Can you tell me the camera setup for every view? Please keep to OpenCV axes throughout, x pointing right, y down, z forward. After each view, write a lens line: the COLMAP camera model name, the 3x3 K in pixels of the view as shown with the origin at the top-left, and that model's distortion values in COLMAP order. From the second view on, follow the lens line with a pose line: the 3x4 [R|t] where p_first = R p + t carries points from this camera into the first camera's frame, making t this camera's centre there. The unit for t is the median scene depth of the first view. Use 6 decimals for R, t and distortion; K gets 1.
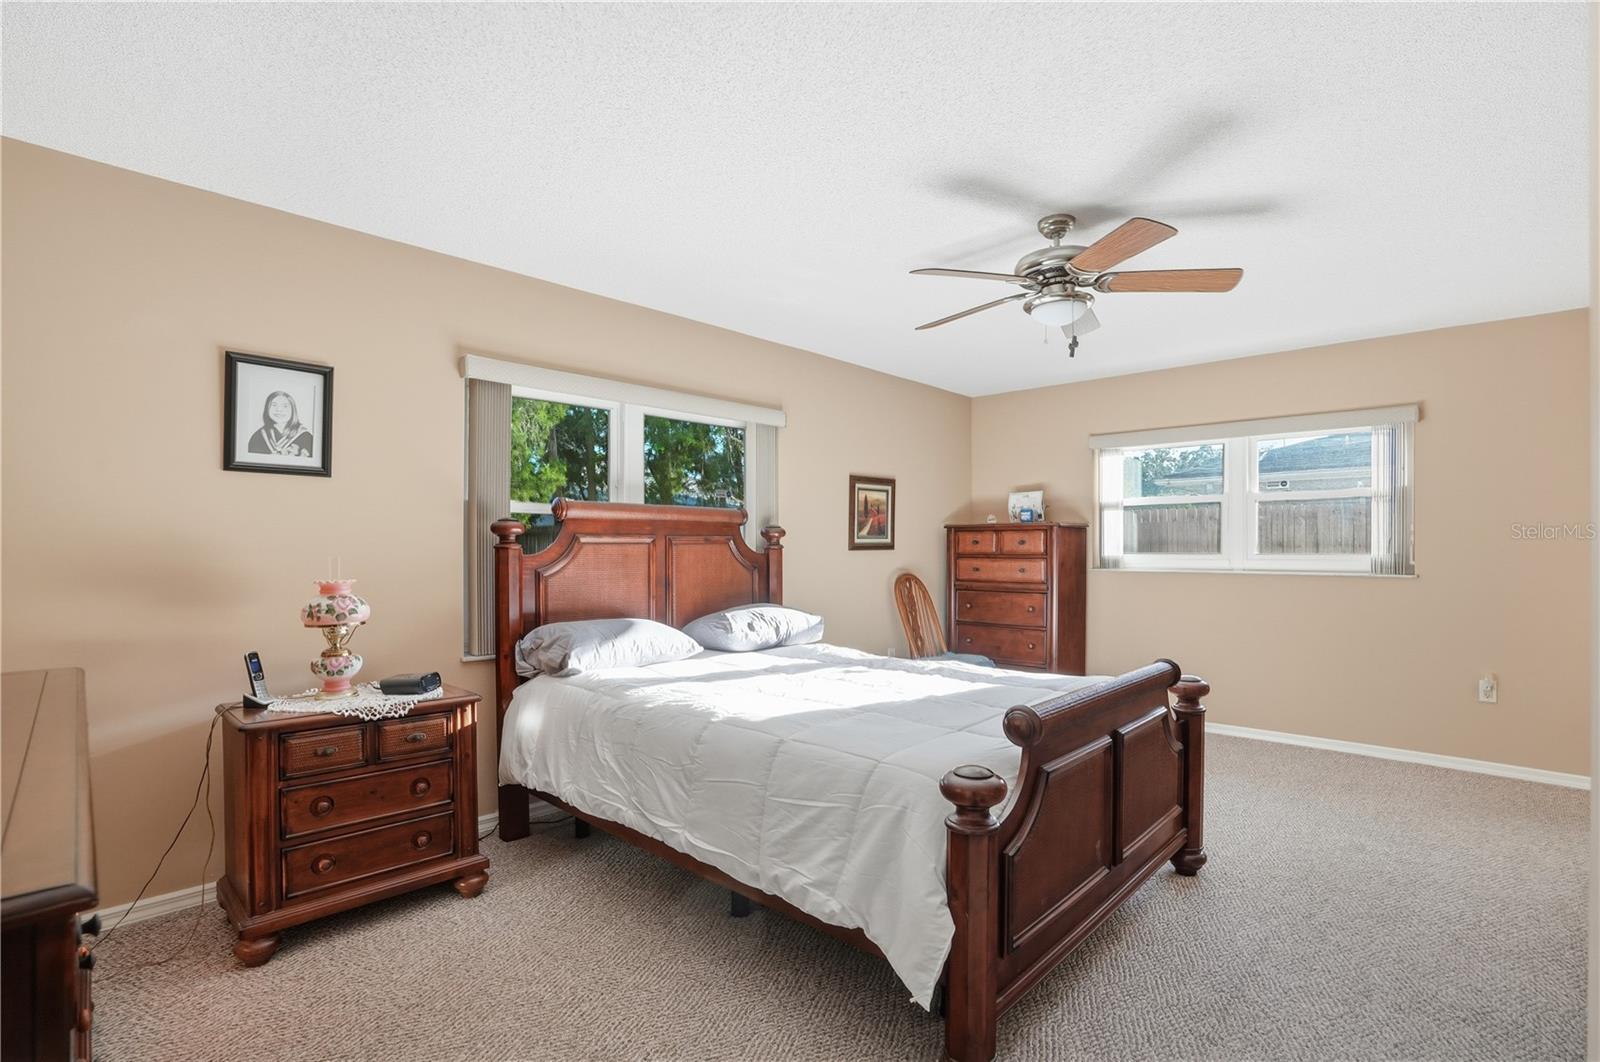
lens RADIAL K [[755.8, 0, 800.0], [0, 755.8, 531.0], [0, 0, 1]] dist [-0.051491, 0.001199]
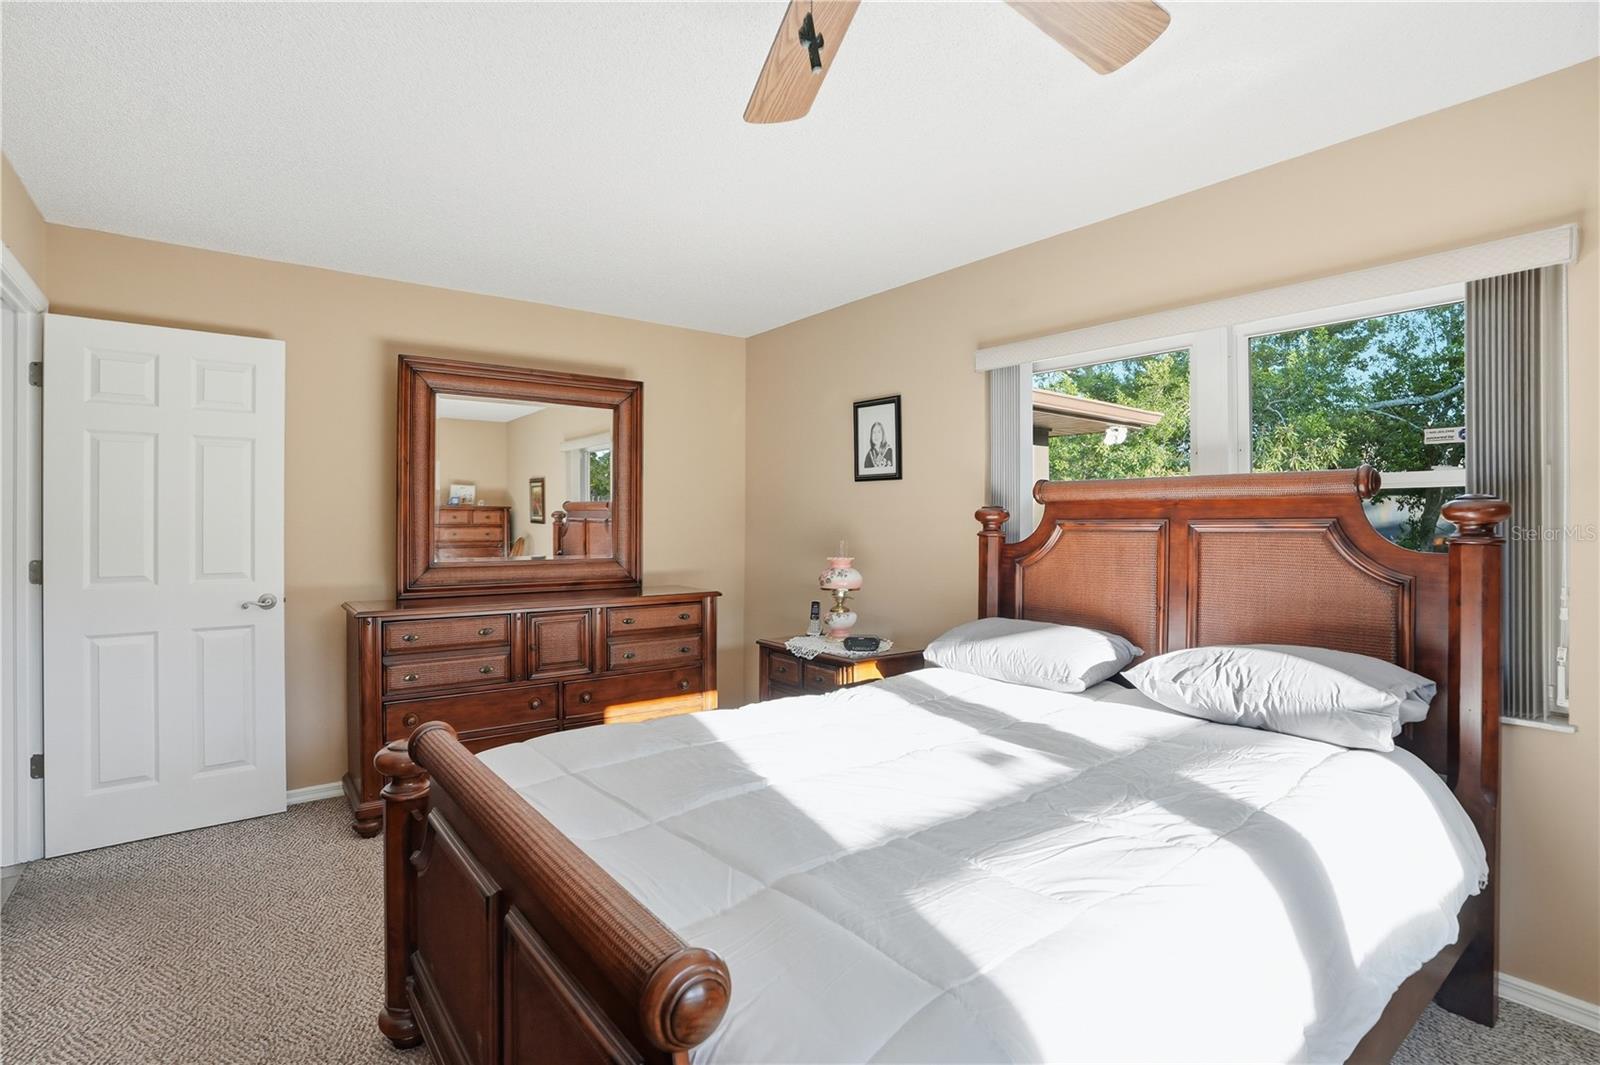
lens RADIAL K [[755.8, 0, 800.0], [0, 755.8, 532.5], [0, 0, 1]] dist [-0.051491, 0.001199]
pose [[-0.127945, 0.000084, -0.991781, 0.709424], [0.010315, 0.999946, -0.001246, 0.019591], [0.991728, -0.010390, -0.127939, 1.005739]]
